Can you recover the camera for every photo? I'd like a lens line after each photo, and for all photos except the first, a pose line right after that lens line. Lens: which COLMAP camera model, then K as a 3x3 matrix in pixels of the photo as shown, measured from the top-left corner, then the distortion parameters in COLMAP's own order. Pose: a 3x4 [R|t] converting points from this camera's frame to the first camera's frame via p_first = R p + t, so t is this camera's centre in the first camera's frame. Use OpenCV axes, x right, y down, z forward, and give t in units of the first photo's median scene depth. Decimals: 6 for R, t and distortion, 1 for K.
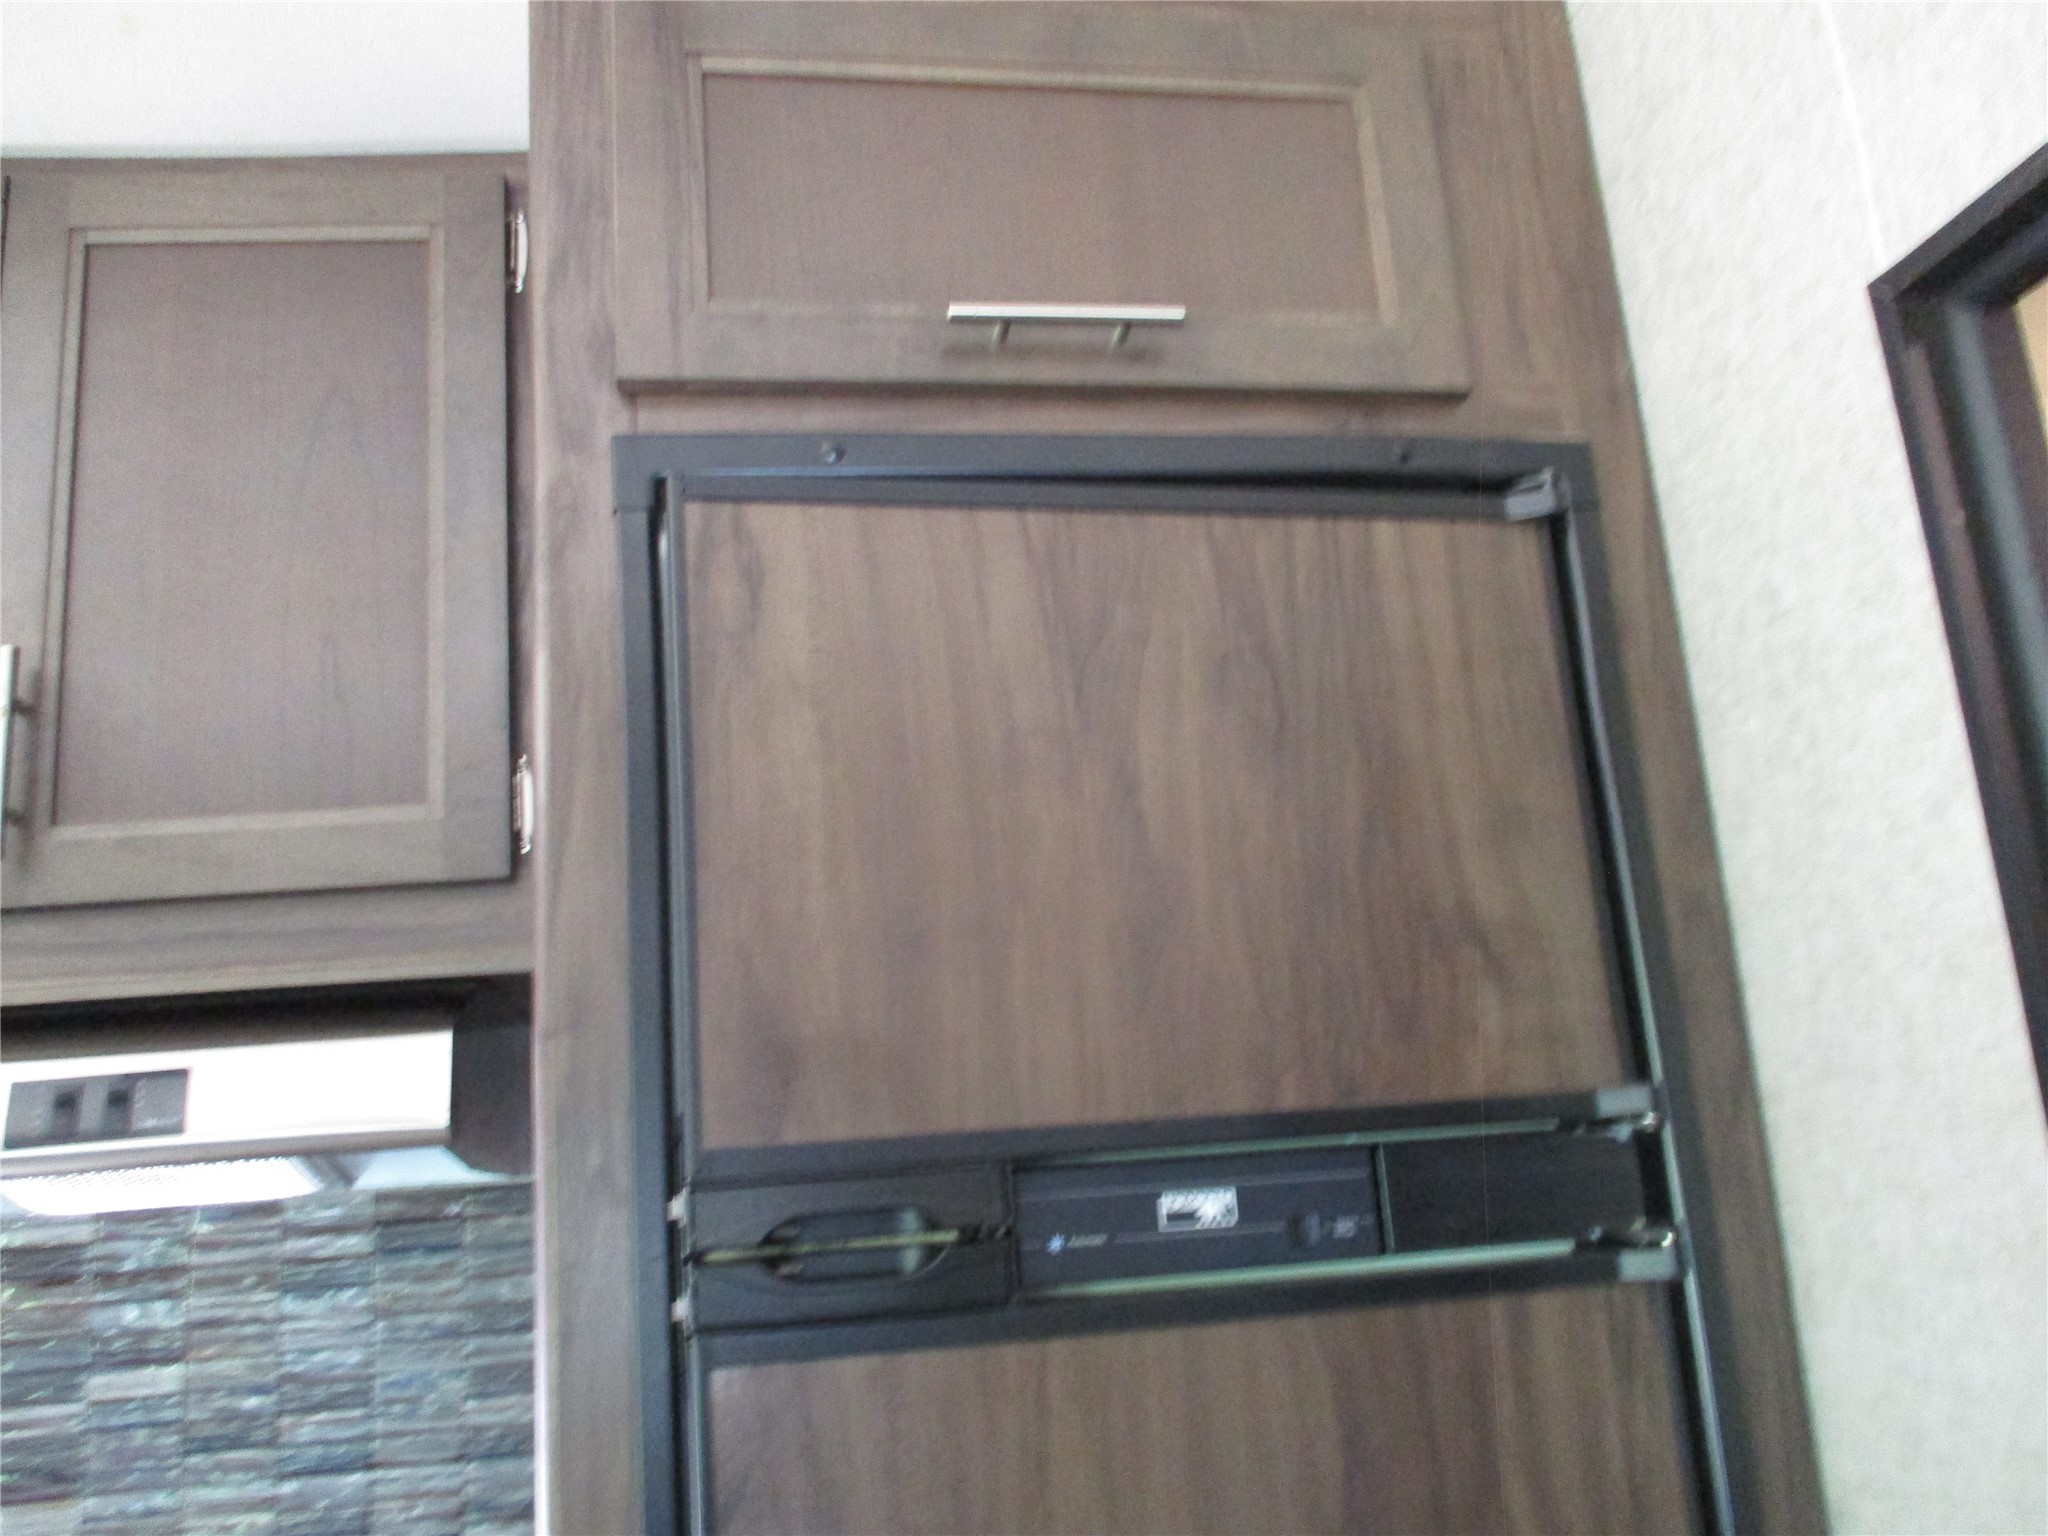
lens RADIAL K [[1735.0, 0, 1057.7], [0, 1735.0, 723.1], [0, 0, 1]] dist [-0.026502, 0.016456]
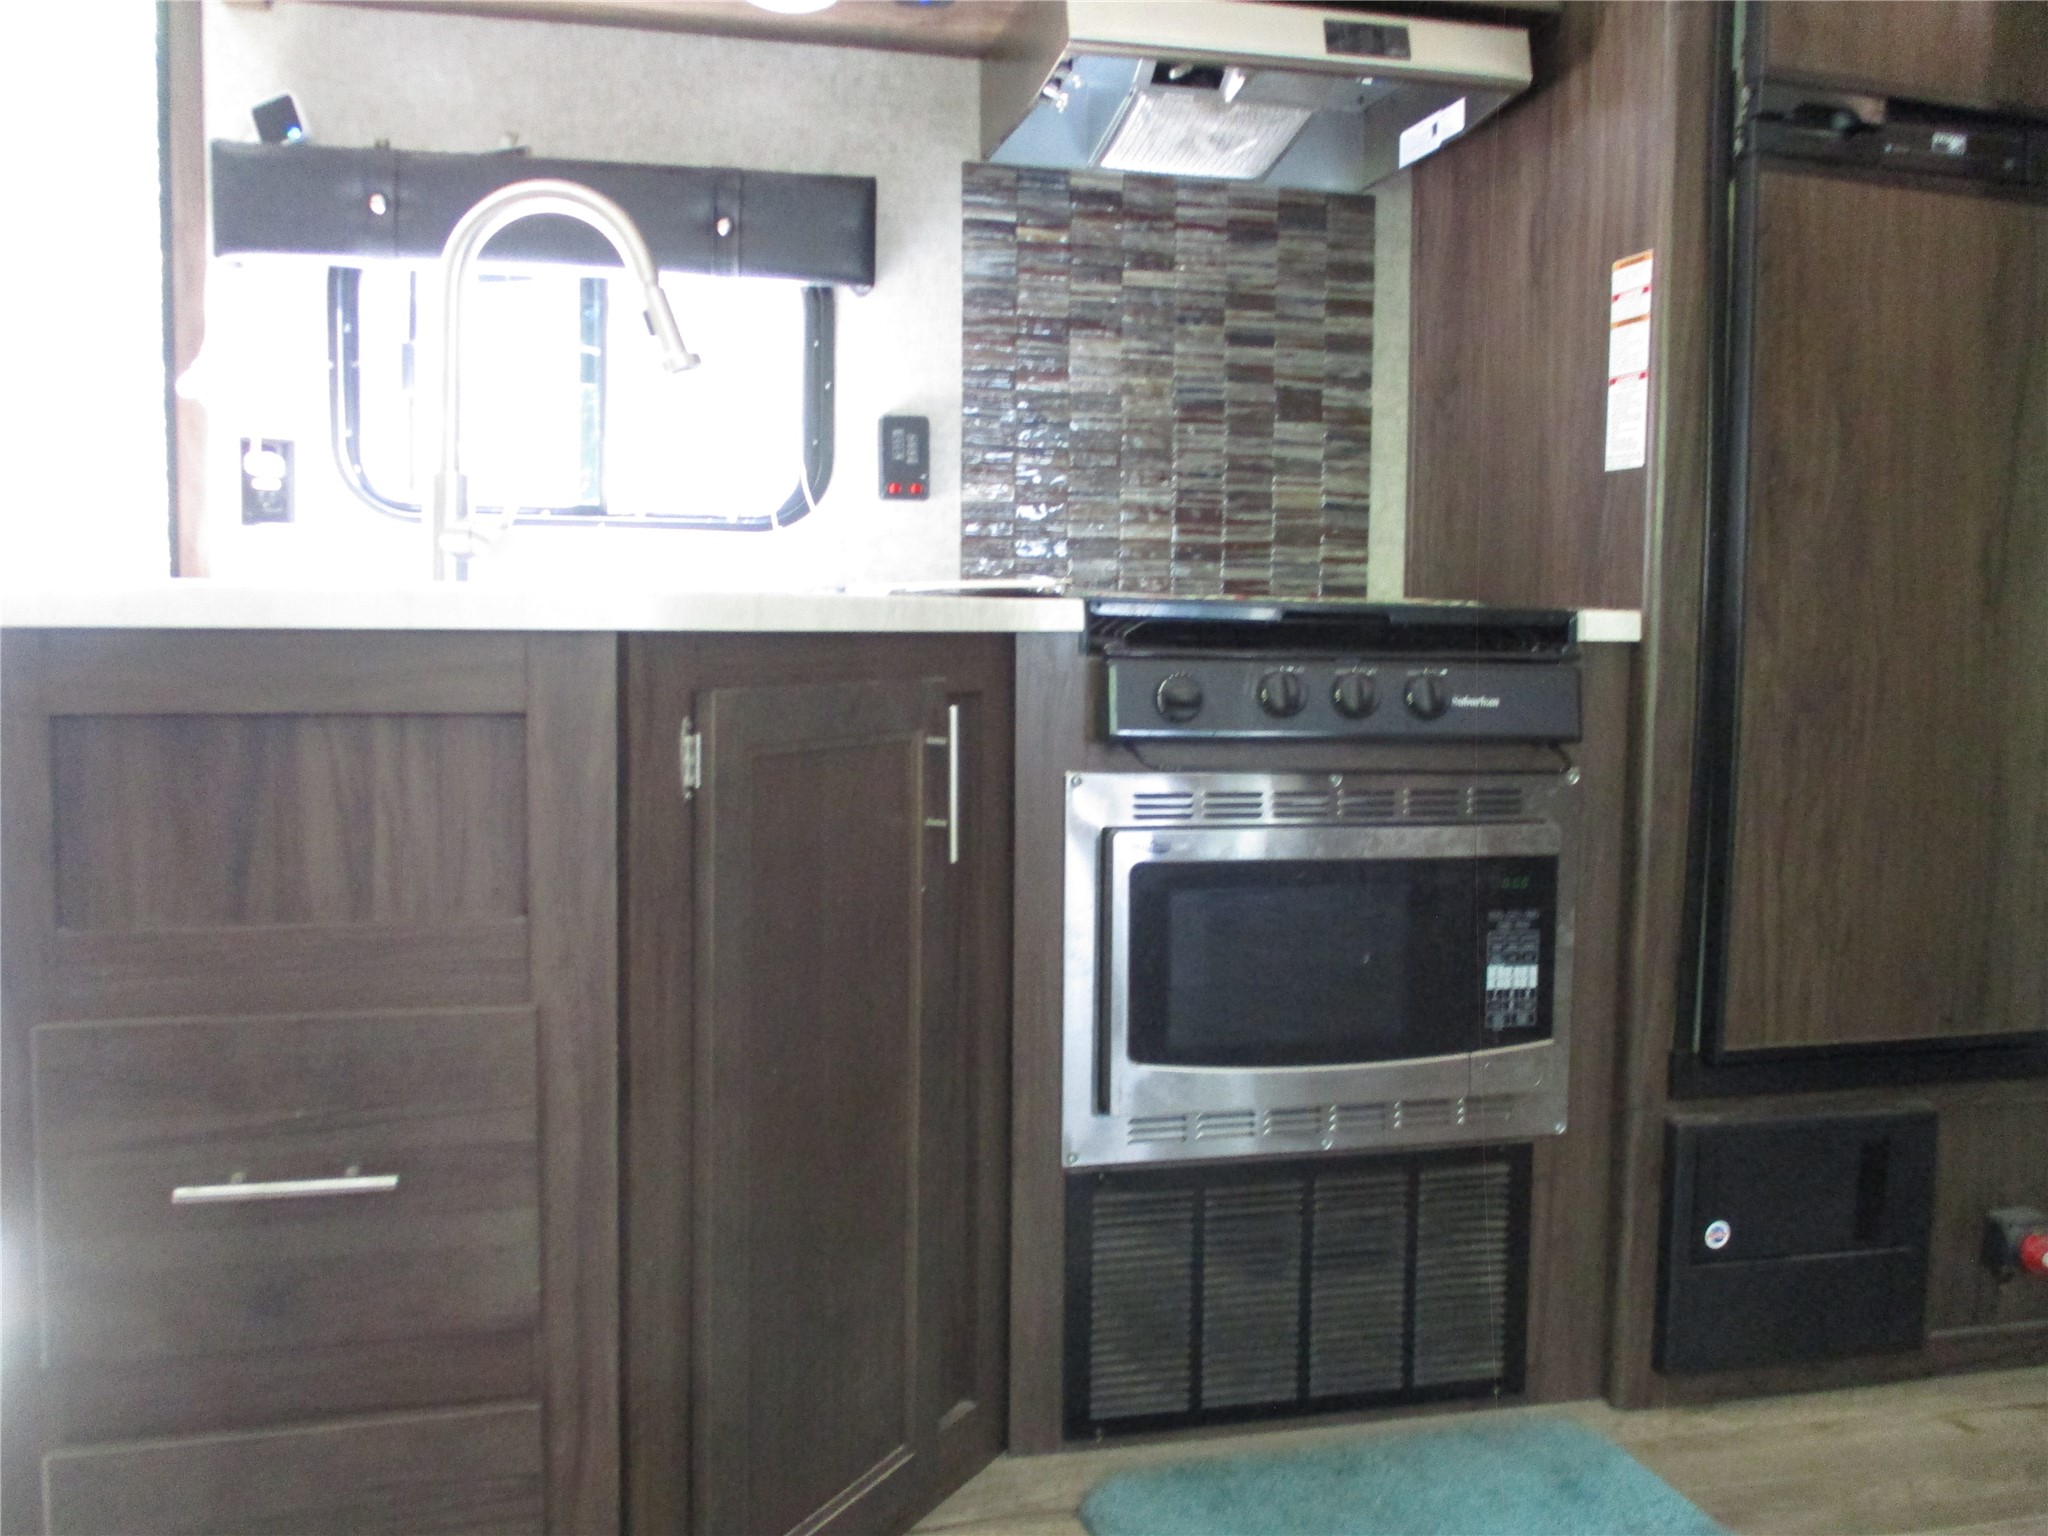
lens RADIAL K [[1735.0, 0, 1057.7], [0, 1735.0, 723.1], [0, 0, 1]] dist [-0.026502, 0.016456]
pose [[0.990699, 0.079720, 0.110275, -0.981249], [-0.109543, 0.948012, 0.298787, 0.381129], [-0.080723, -0.308087, 0.947927, -0.908940]]
